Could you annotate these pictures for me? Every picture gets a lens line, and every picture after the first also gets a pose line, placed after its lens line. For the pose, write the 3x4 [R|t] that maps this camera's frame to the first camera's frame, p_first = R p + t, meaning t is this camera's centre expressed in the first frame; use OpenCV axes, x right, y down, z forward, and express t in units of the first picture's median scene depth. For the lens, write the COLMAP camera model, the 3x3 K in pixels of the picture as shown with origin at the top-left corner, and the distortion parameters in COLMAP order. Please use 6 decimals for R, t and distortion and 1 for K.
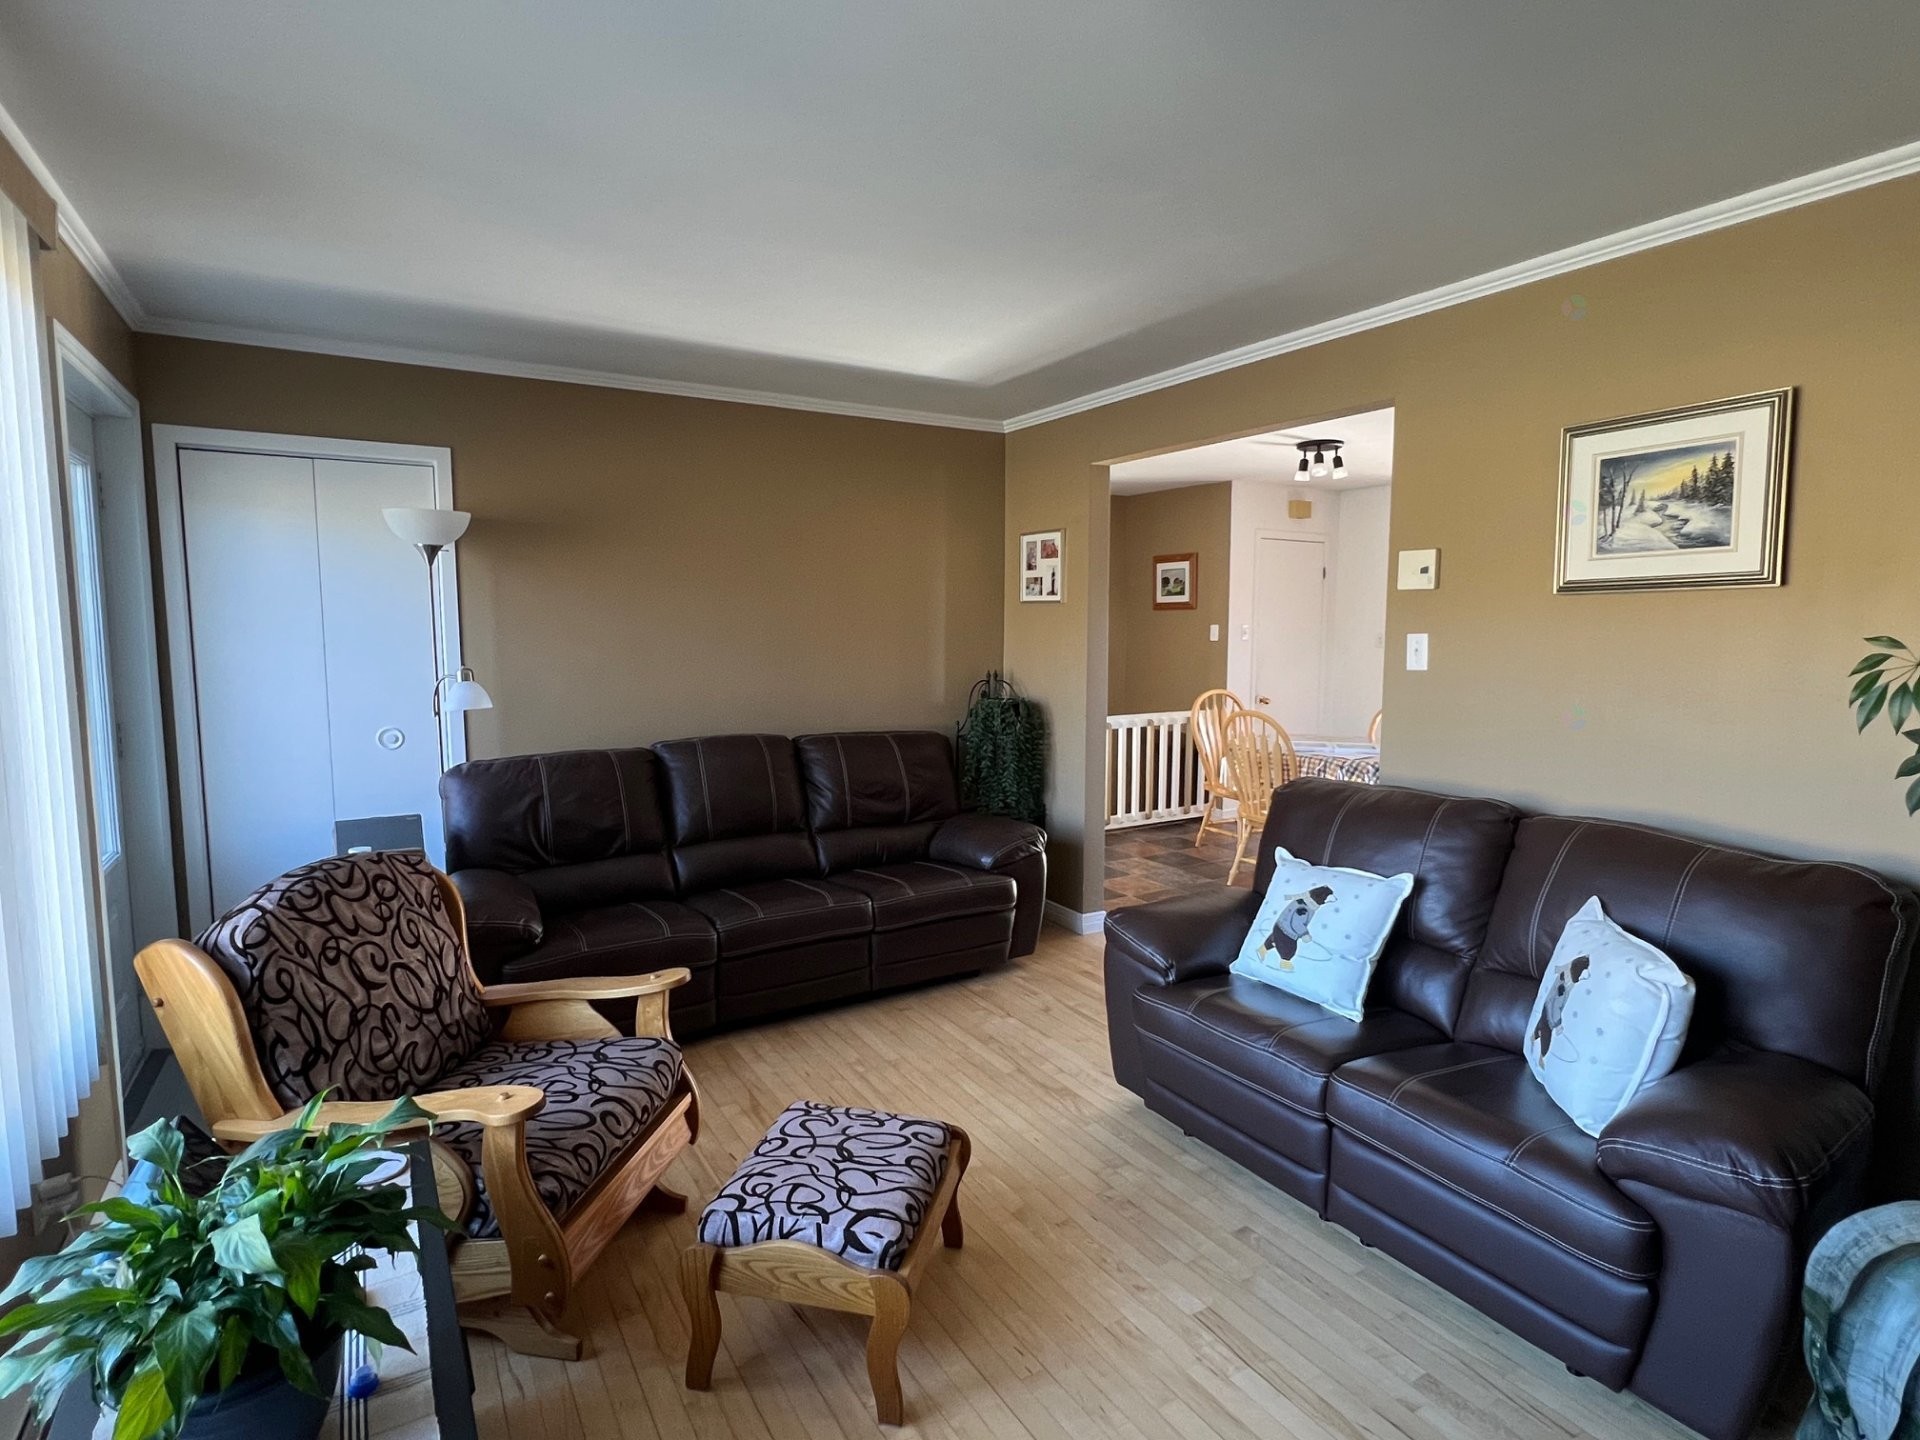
lens RADIAL K [[989.3, 0, 960.0], [0, 989.3, 720.0], [0, 0, 1]] dist [0.001448, 0.000286]
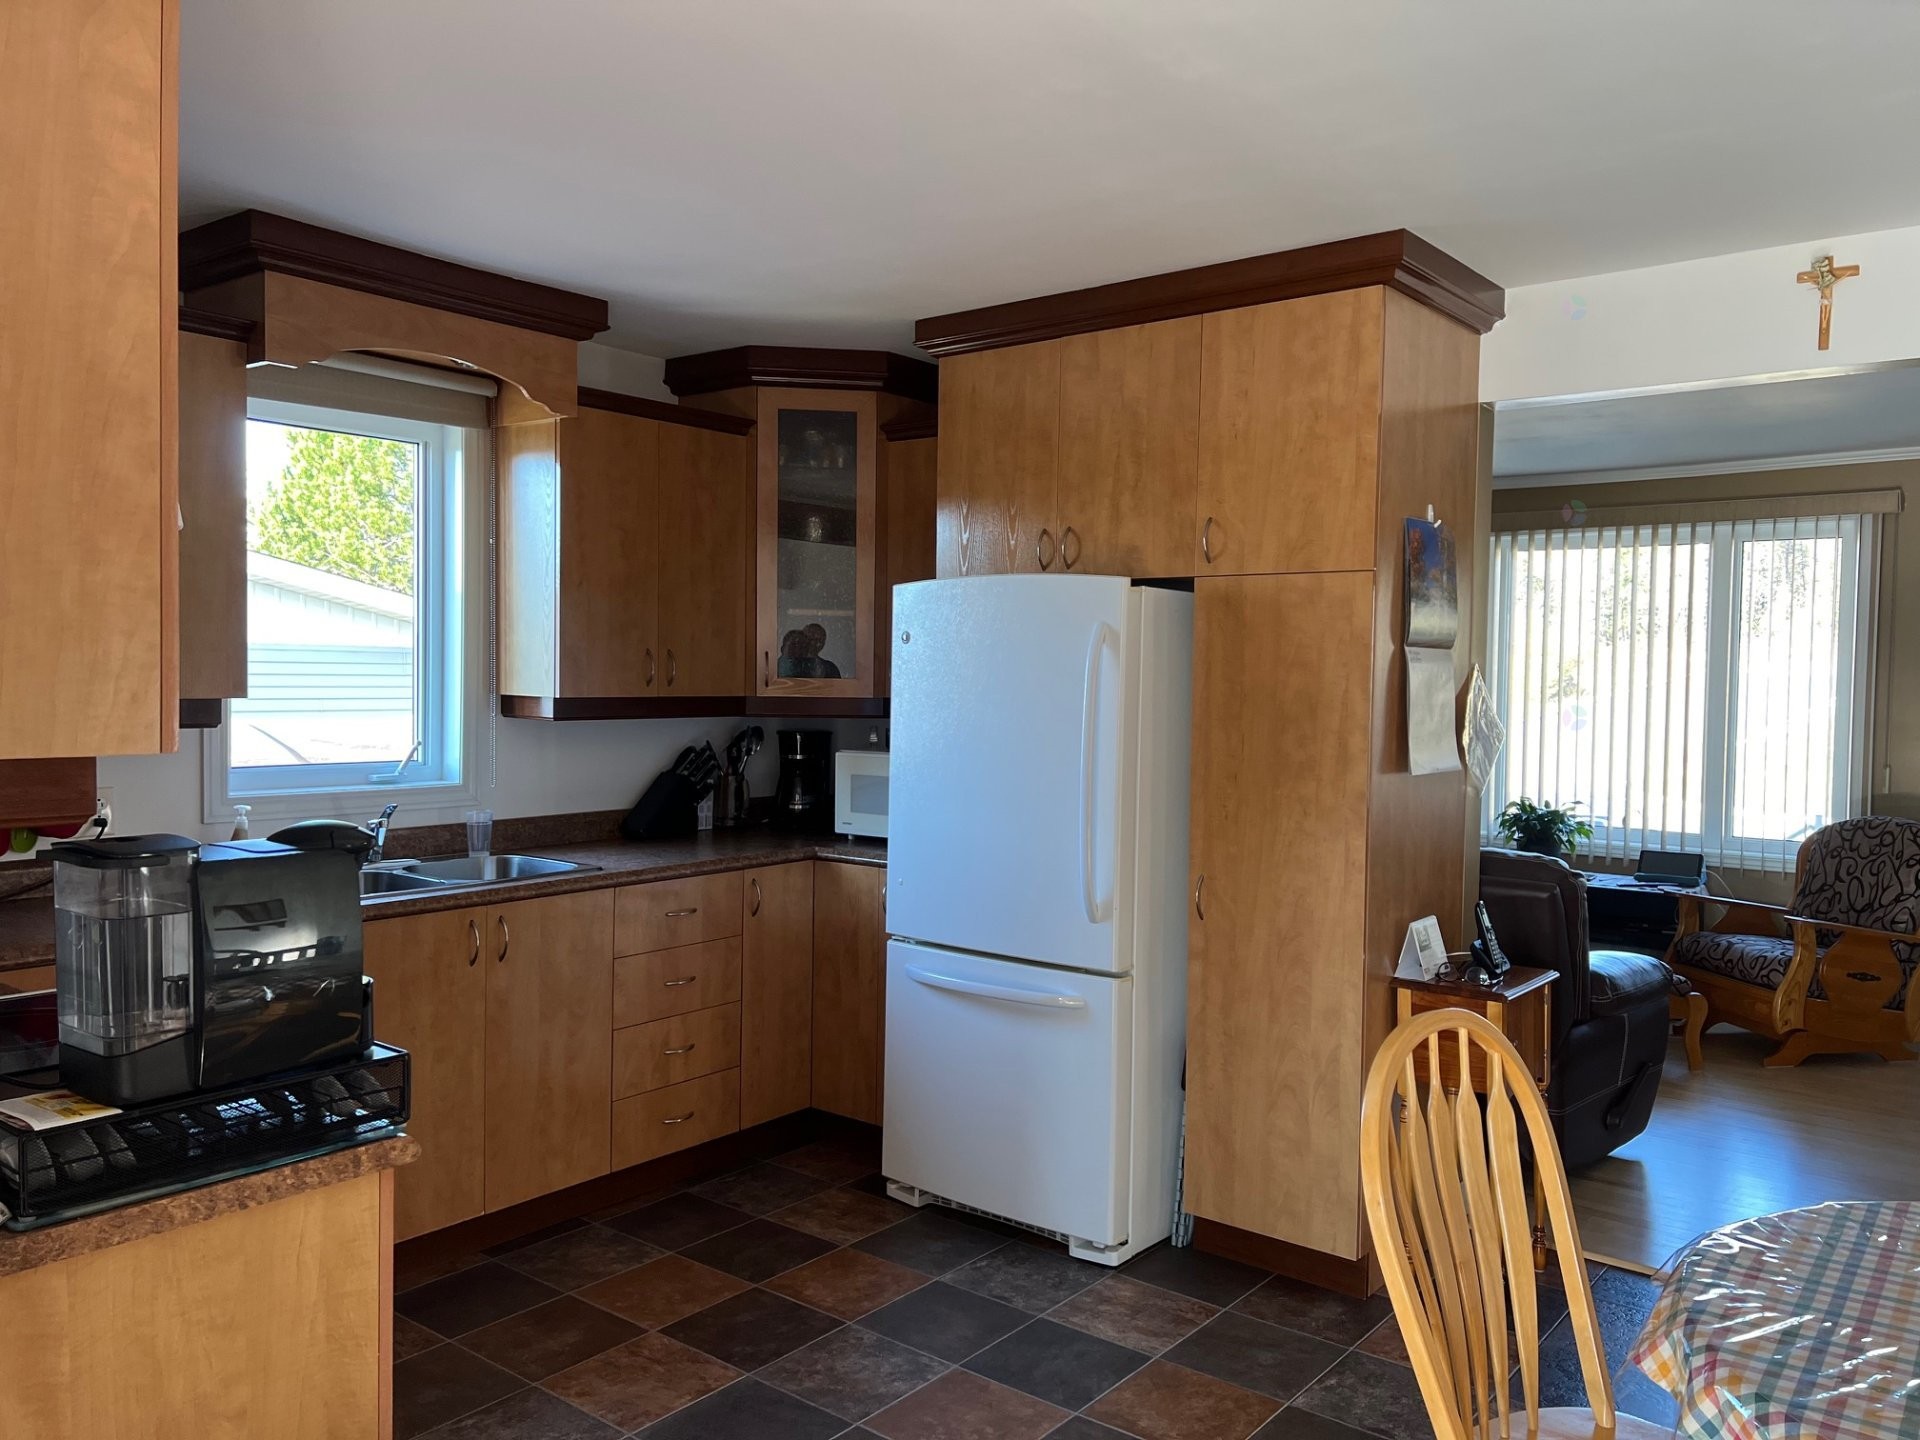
lens RADIAL K [[1427.8, 0, 963.6], [0, 1427.8, 725.6], [0, 0, 1]] dist [0.050205, -0.064661]
pose [[-0.939857, -0.007323, -0.341488, 1.739462], [-0.055783, 0.989638, 0.132304, -0.259113], [0.336981, 0.143396, -0.930527, 2.735619]]
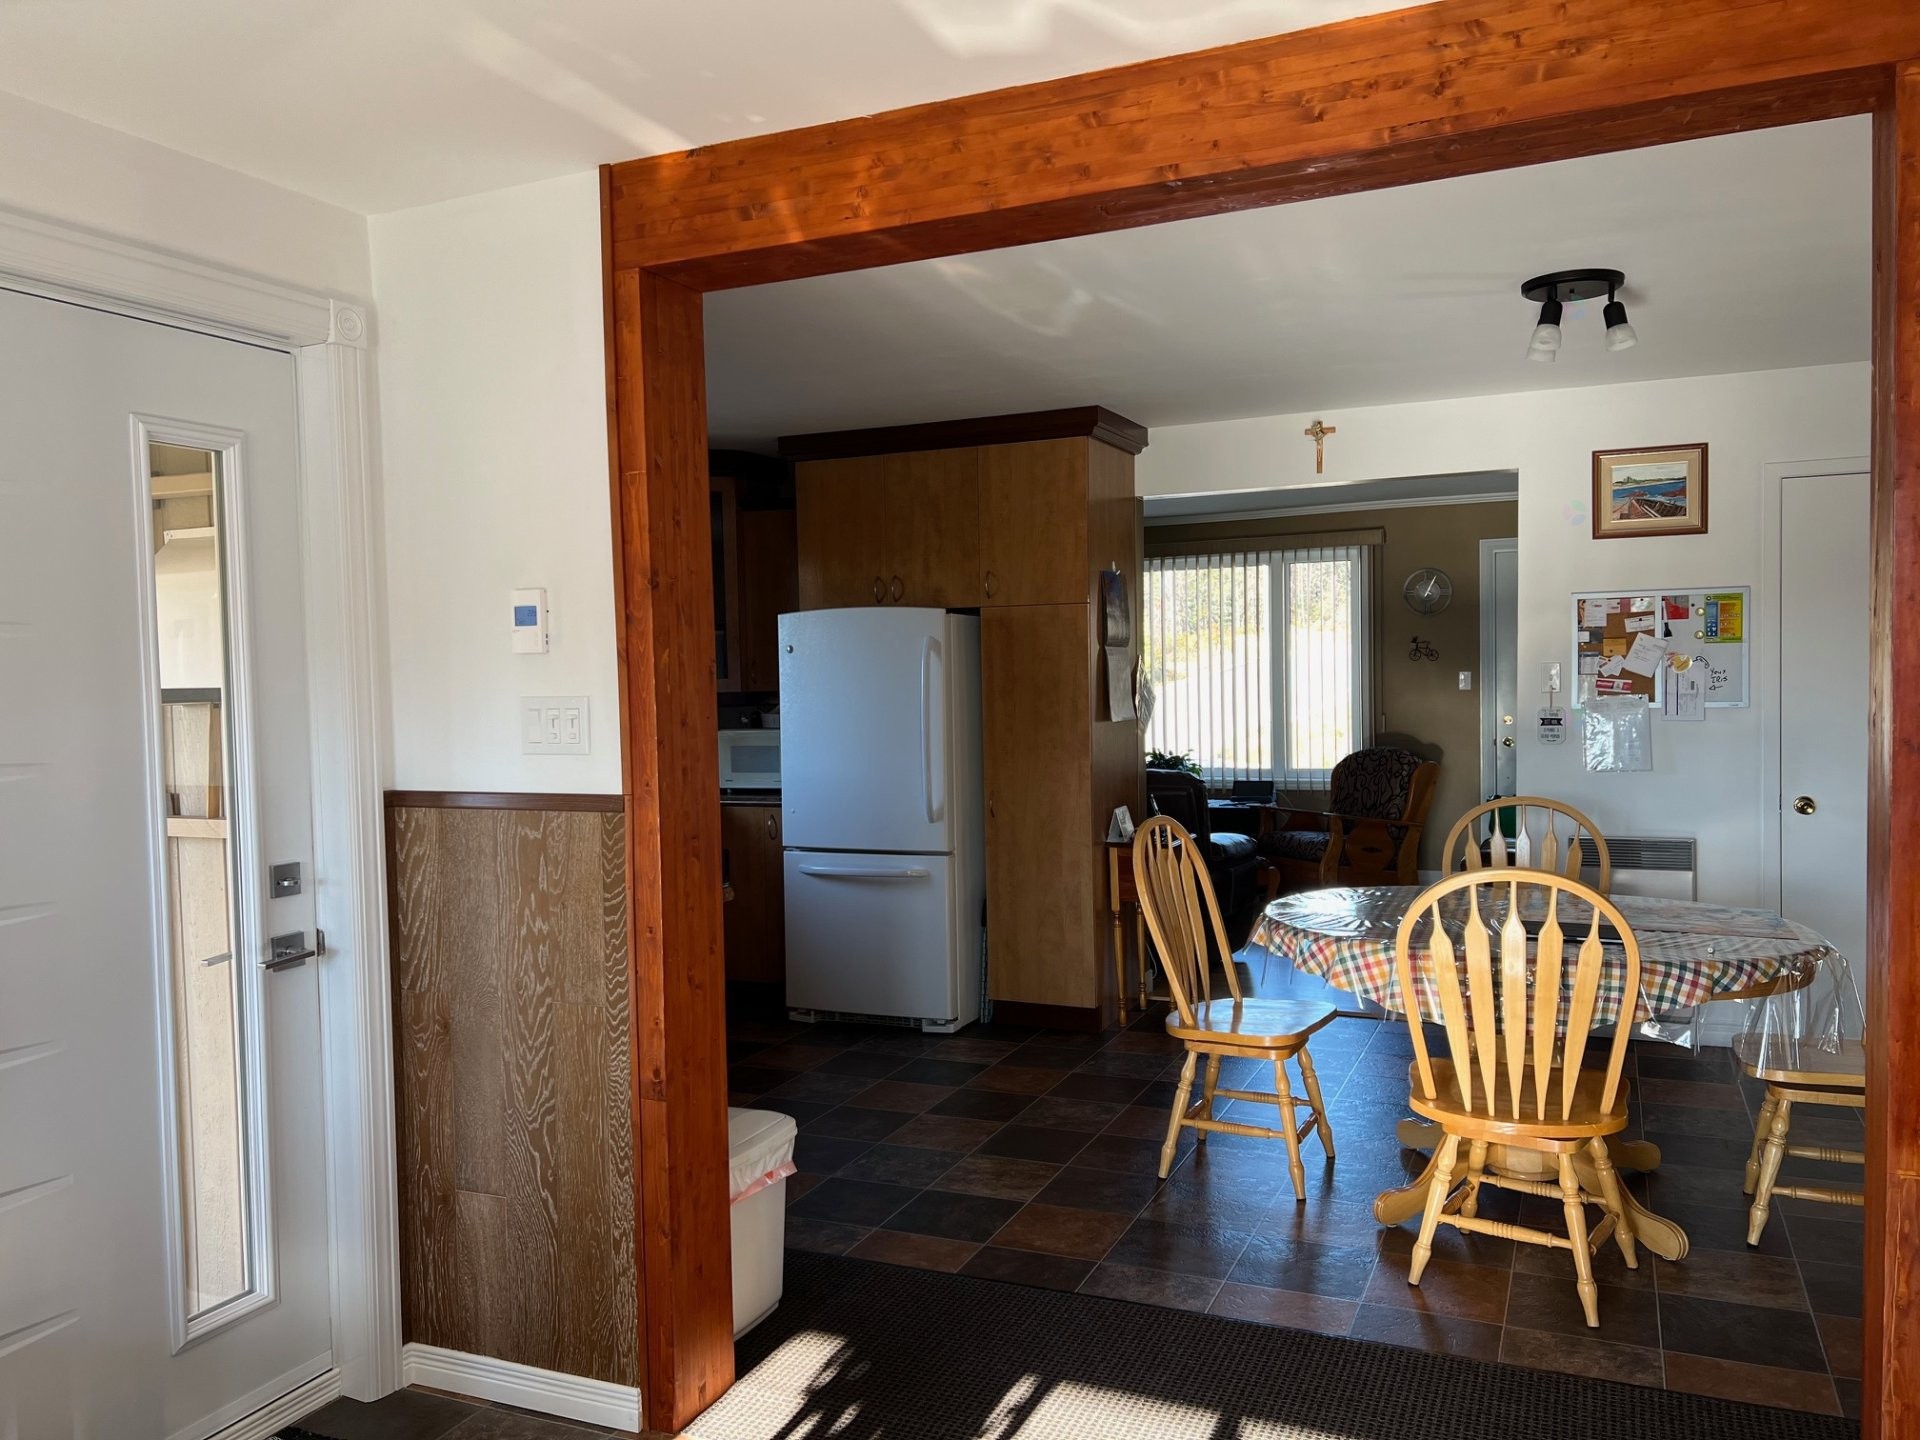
lens RADIAL K [[1411.3, 0, 961.6], [0, 1411.3, 725.6], [0, 0, 1]] dist [0.094060, -0.170956]
pose [[-0.821482, 0.033415, -0.569254, 2.409536], [-0.042744, 0.991865, 0.119906, -0.315798], [0.568630, 0.122832, -0.813371, 3.370031]]
